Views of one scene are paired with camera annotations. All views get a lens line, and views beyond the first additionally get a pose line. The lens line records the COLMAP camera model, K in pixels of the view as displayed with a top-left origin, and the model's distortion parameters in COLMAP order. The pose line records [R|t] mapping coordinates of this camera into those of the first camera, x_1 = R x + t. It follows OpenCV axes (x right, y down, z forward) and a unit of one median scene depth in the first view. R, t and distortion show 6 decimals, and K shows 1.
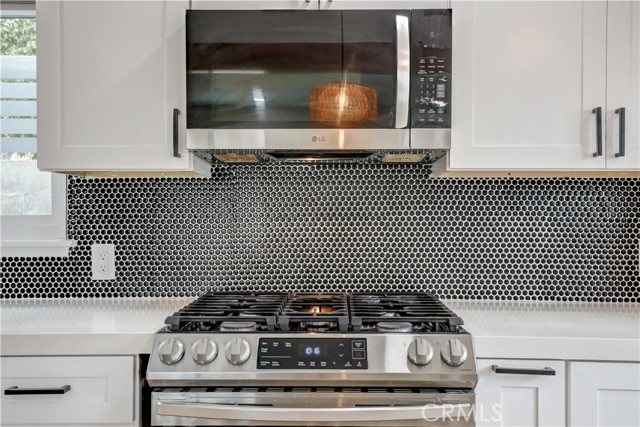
lens RADIAL K [[614.2, 0, 322.7], [0, 614.2, 214.9], [0, 0, 1]] dist [0.006215, 0.000000]
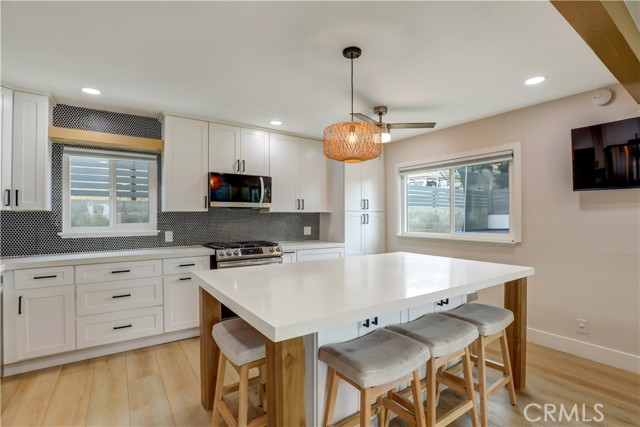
lens RADIAL K [[300.4, 0, 318.3], [0, 300.4, 217.6], [0, 0, 1]] dist [-0.023356, 0.001010]
pose [[0.824610, -0.003369, 0.565692, -0.752257], [0.003486, 0.999994, 0.000874, -0.033478], [-0.565691, 0.001251, 0.824616, -1.017487]]
